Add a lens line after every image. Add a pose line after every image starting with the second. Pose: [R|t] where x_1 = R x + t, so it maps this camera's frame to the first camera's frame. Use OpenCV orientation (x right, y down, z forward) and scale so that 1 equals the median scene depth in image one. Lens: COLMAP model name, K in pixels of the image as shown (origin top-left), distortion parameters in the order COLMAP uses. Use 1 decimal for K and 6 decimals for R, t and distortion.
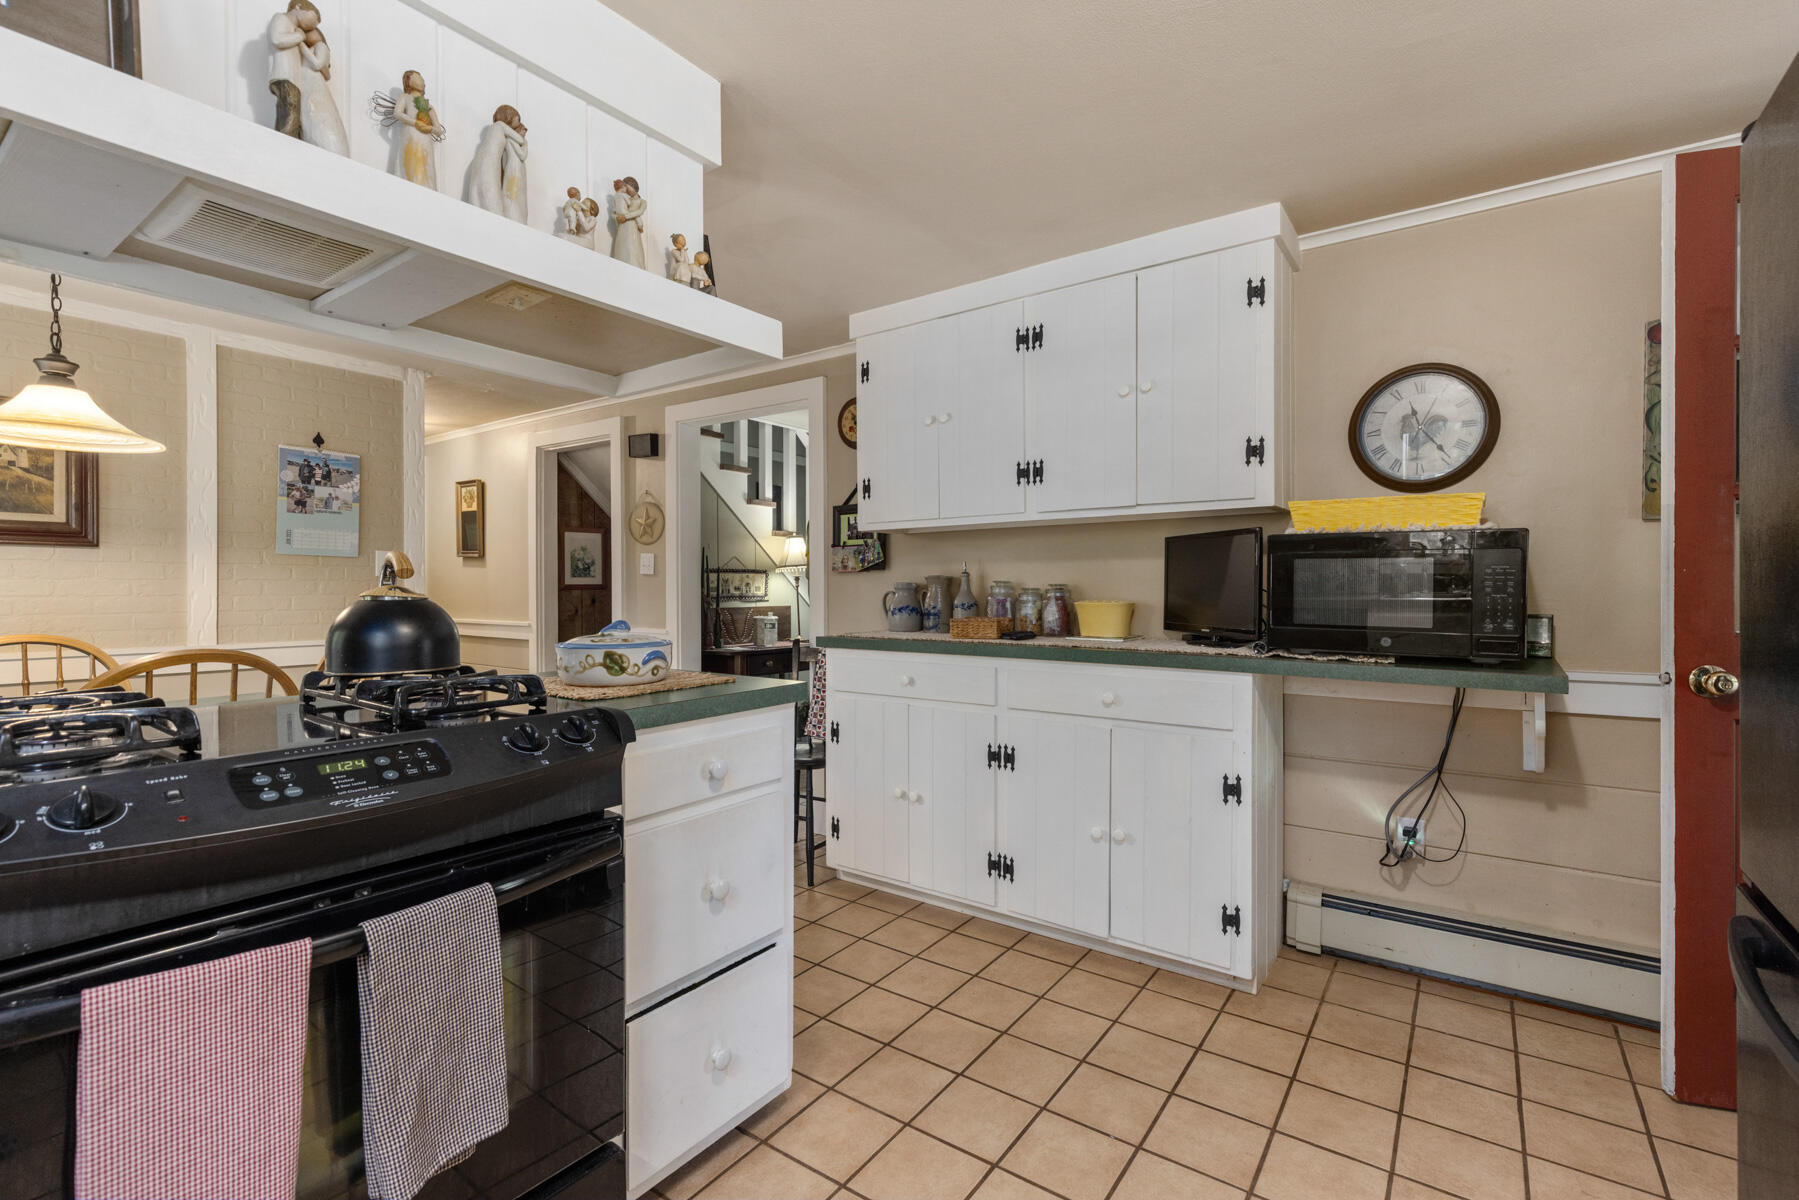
lens RADIAL K [[810.6, 0, 913.1], [0, 810.6, 602.6], [0, 0, 1]] dist [-0.000127, -0.000386]
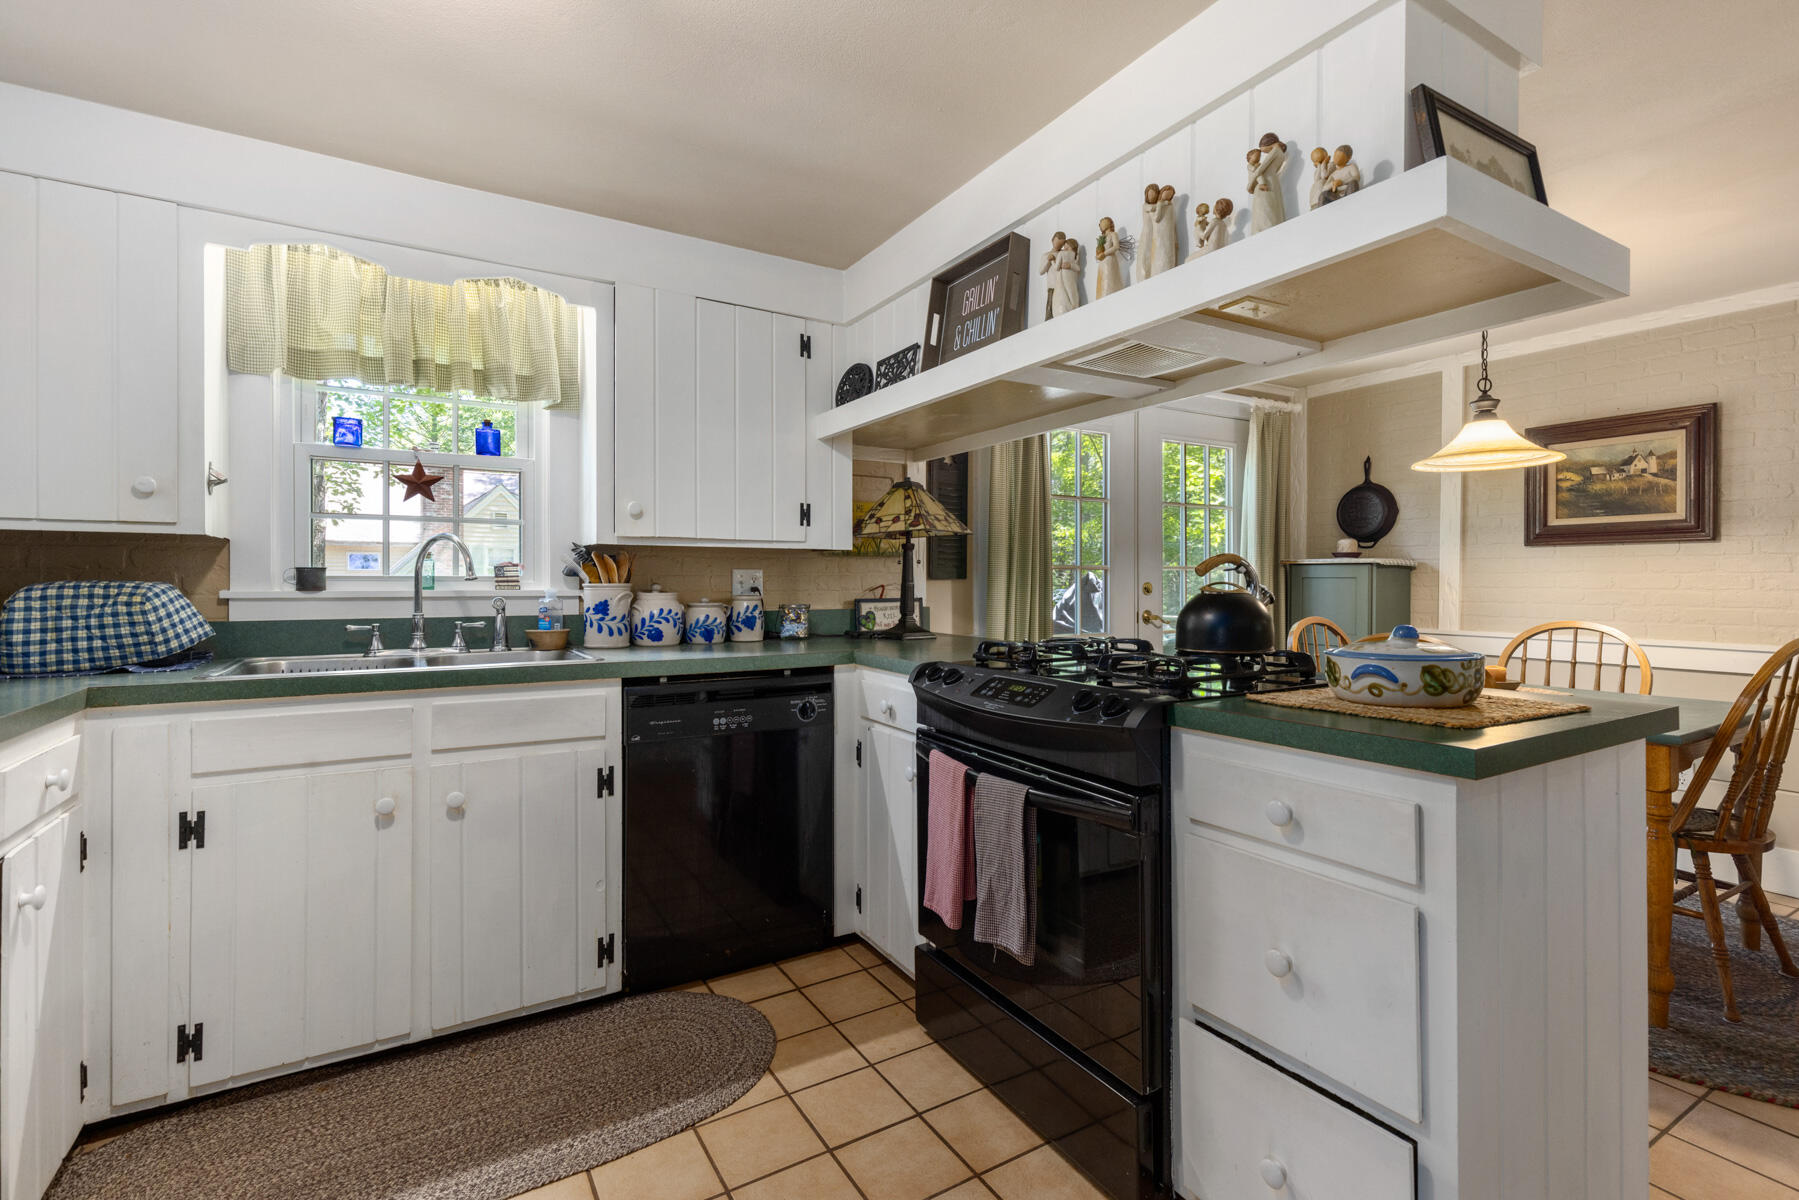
lens RADIAL K [[812.7, 0, 900.6], [0, 812.7, 579.8], [0, 0, 1]] dist [-0.000593, 0.000561]
pose [[-0.398200, 0.002504, -0.917295, 0.291043], [-0.018009, 0.999782, 0.010547, -0.011638], [0.917122, 0.020719, -0.398069, 0.436170]]
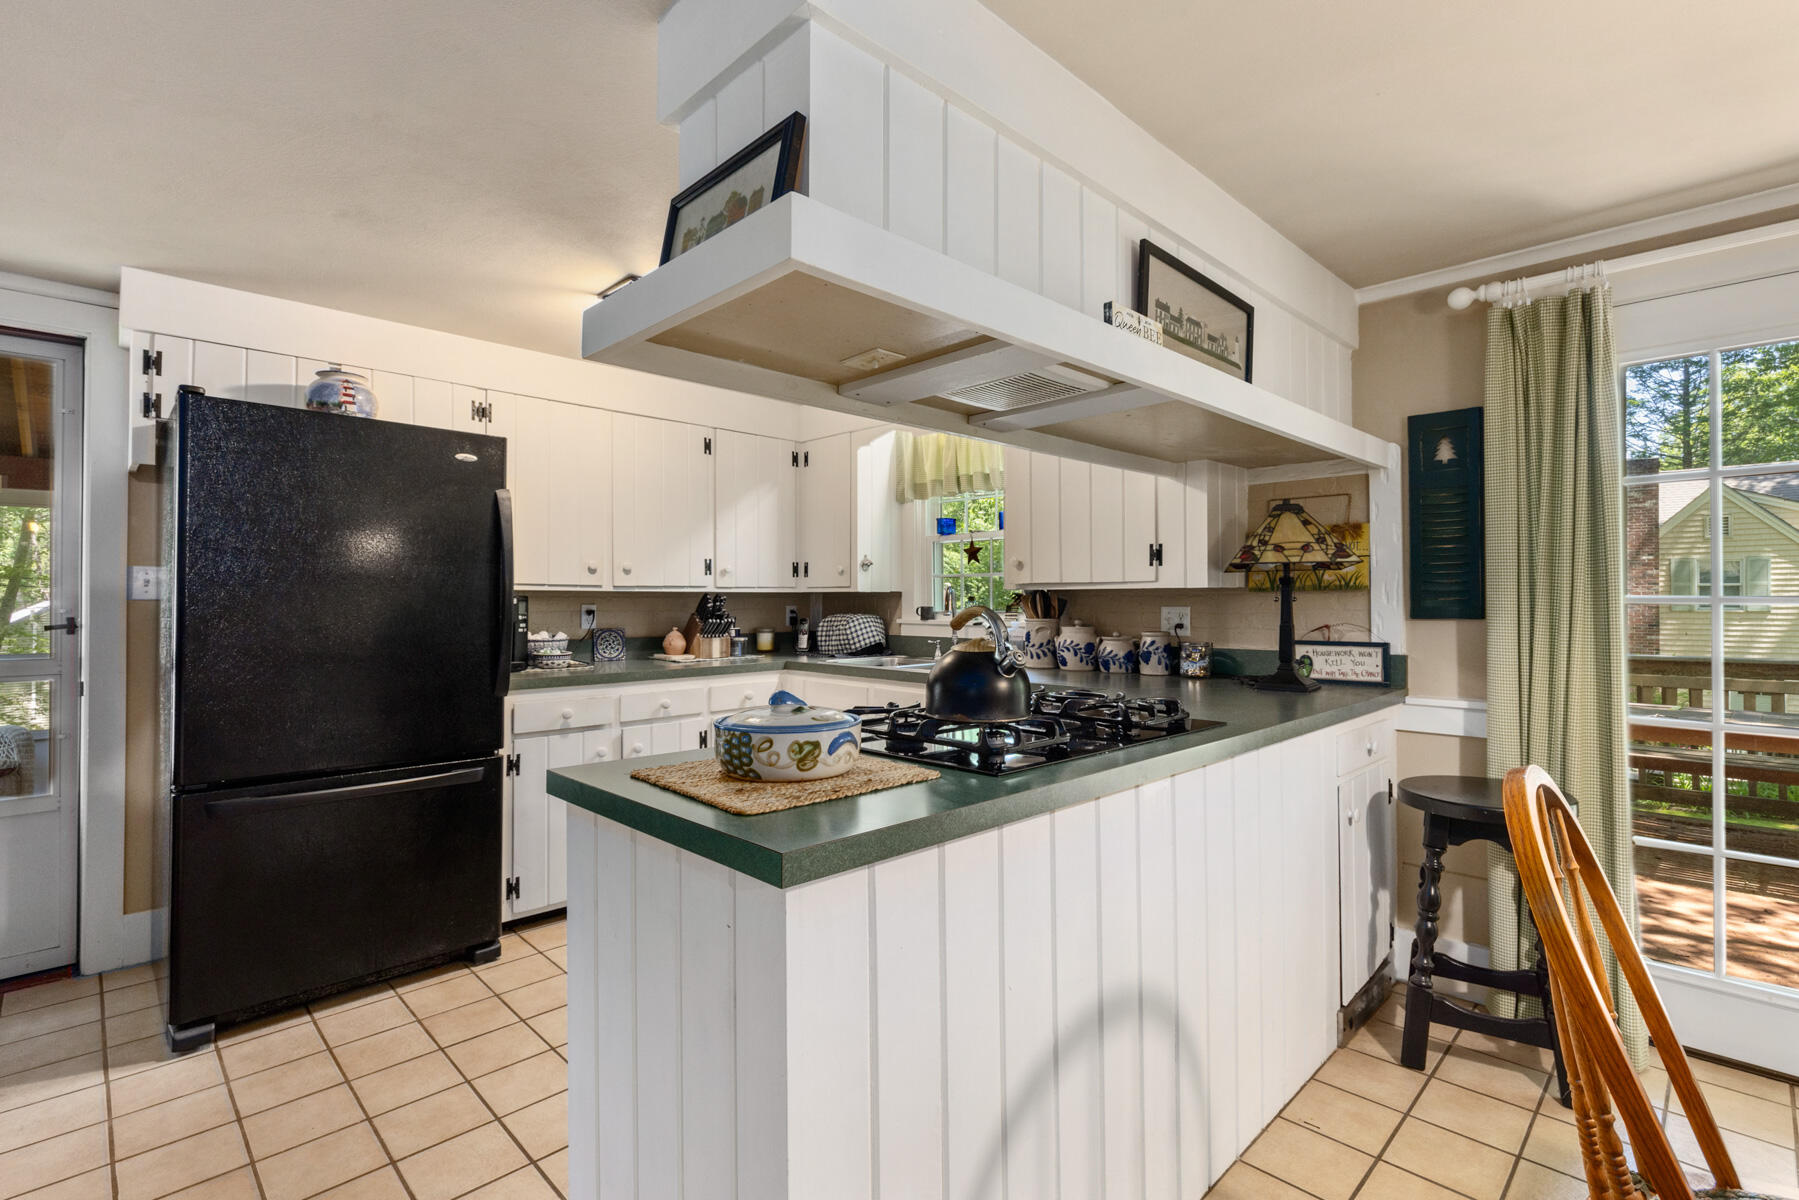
lens RADIAL K [[810.6, 0, 913.1], [0, 810.6, 602.6], [0, 0, 1]] dist [-0.000127, -0.000386]
pose [[-0.987966, 0.006674, 0.154528, -0.295685], [0.010450, 0.999666, 0.023635, -0.039887], [-0.154319, 0.024965, -0.987706, 0.883258]]
